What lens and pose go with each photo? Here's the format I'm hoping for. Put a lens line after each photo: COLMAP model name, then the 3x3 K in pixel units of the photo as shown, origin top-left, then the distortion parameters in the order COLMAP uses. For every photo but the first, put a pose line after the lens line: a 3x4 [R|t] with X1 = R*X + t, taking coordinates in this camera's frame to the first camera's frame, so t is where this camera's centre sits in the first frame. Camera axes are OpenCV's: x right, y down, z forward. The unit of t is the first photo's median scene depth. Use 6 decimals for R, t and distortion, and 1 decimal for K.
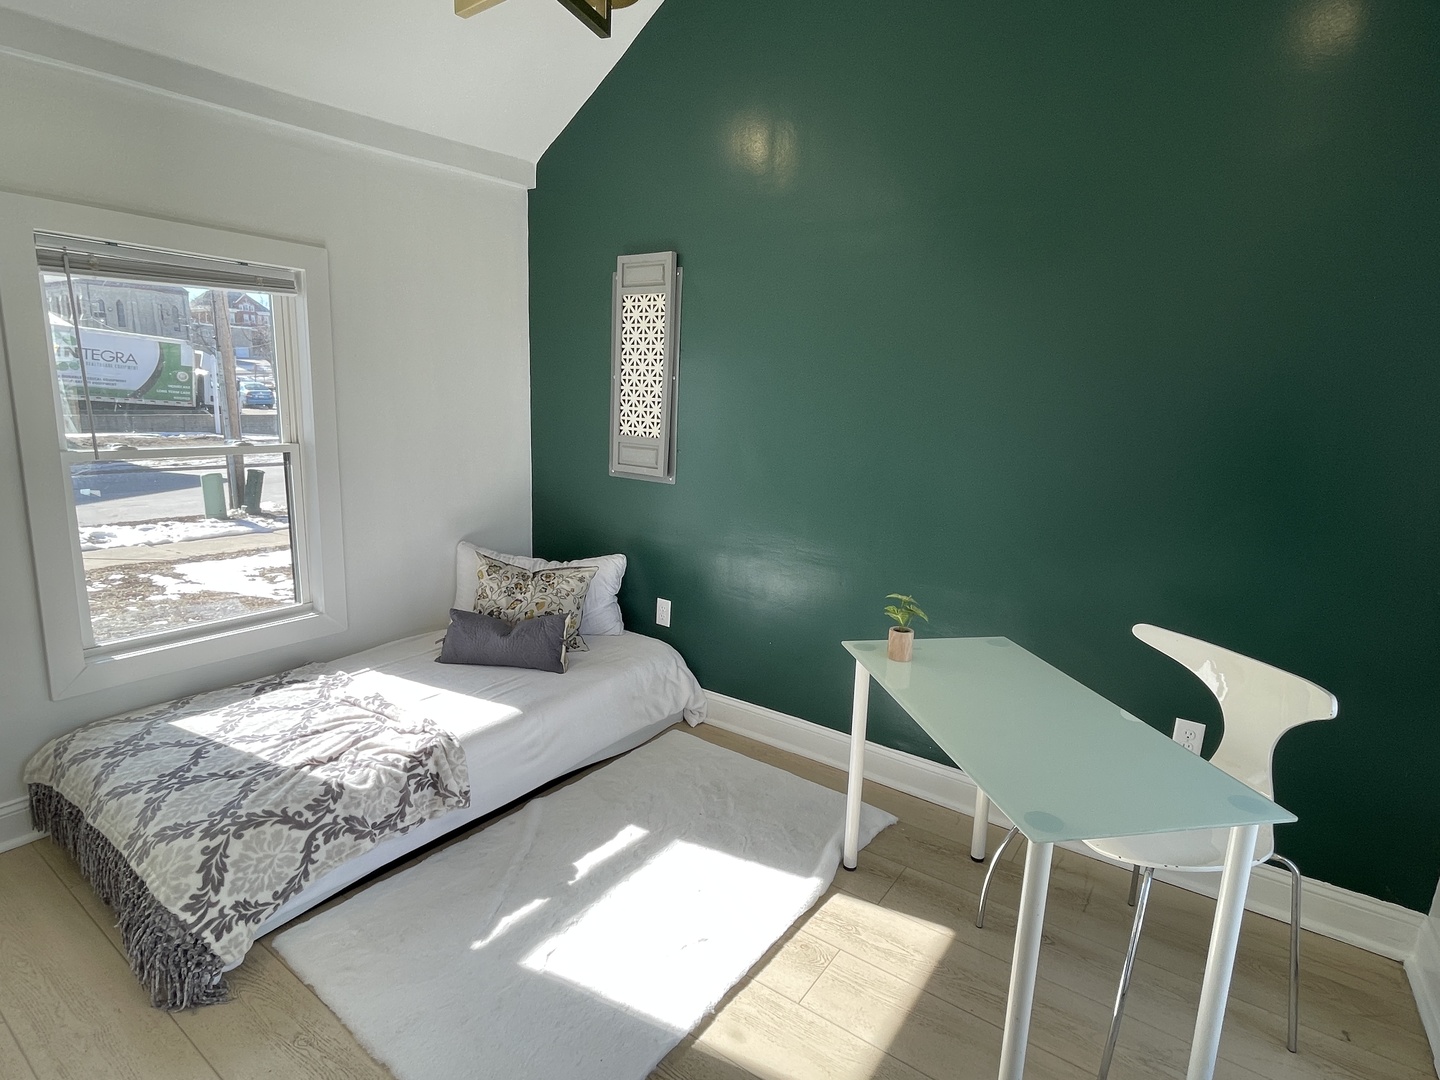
lens RADIAL K [[750.0, 0, 720.0], [0, 750.0, 540.0], [0, 0, 1]] dist [0.001395, -0.001938]
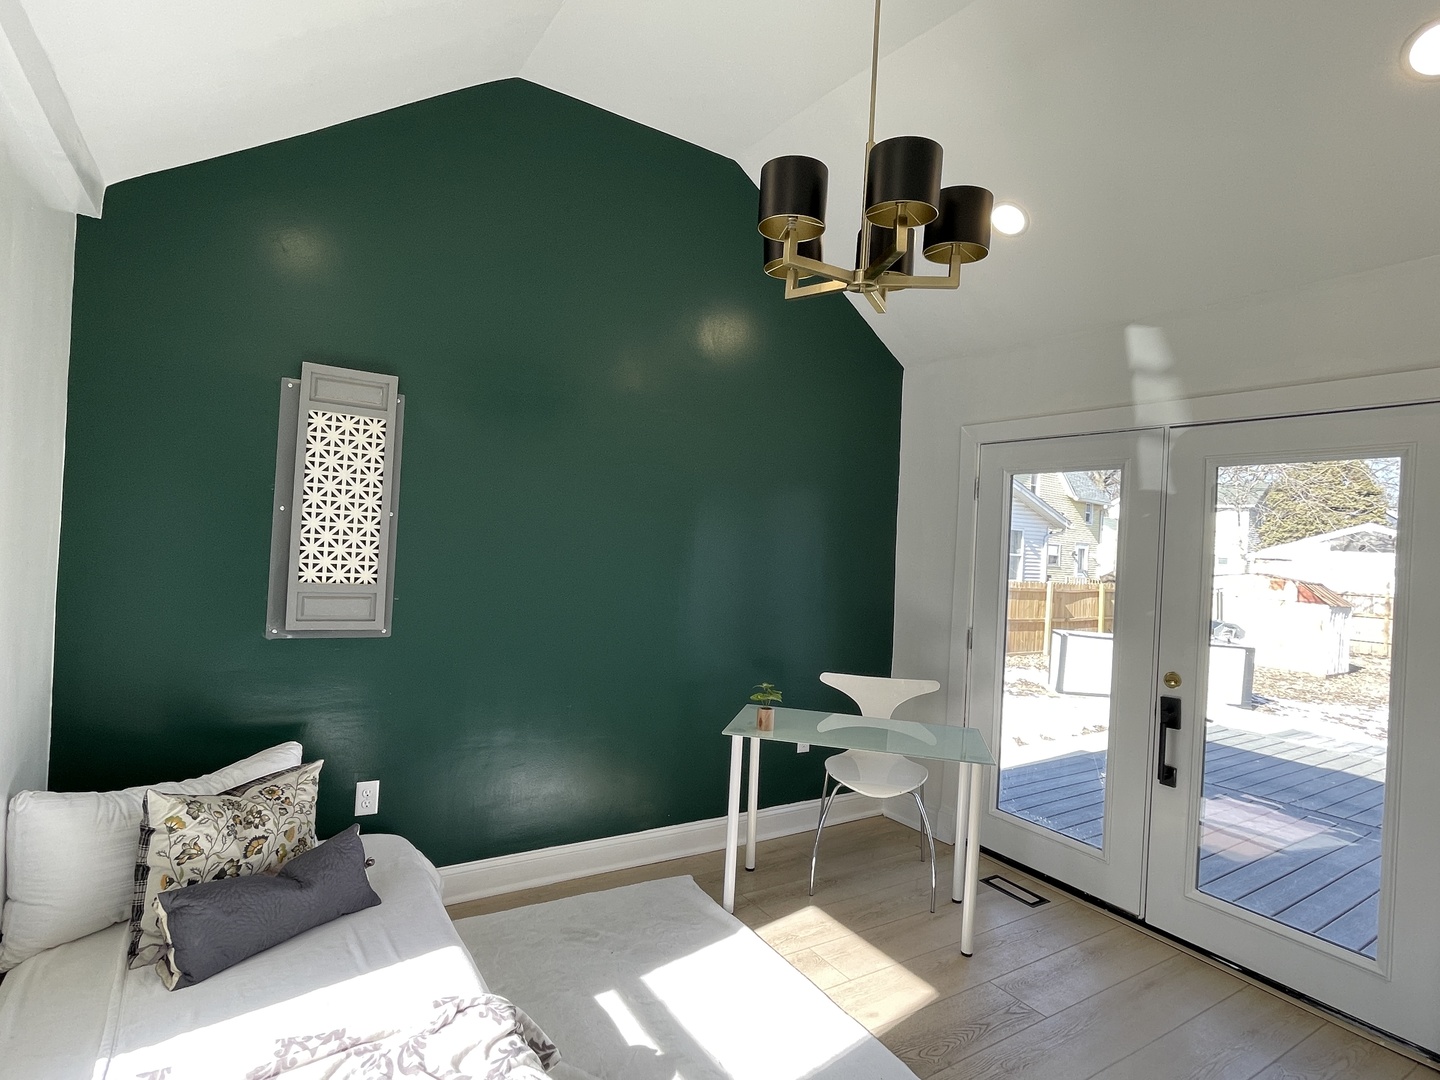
lens RADIAL K [[750.0, 0, 720.0], [0, 750.0, 540.0], [0, 0, 1]] dist [0.001395, -0.001938]
pose [[0.375033, -0.008955, 0.926968, -0.722473], [0.139778, 0.989067, -0.046997, -0.092181], [-0.916413, 0.147195, 0.372185, 0.329714]]
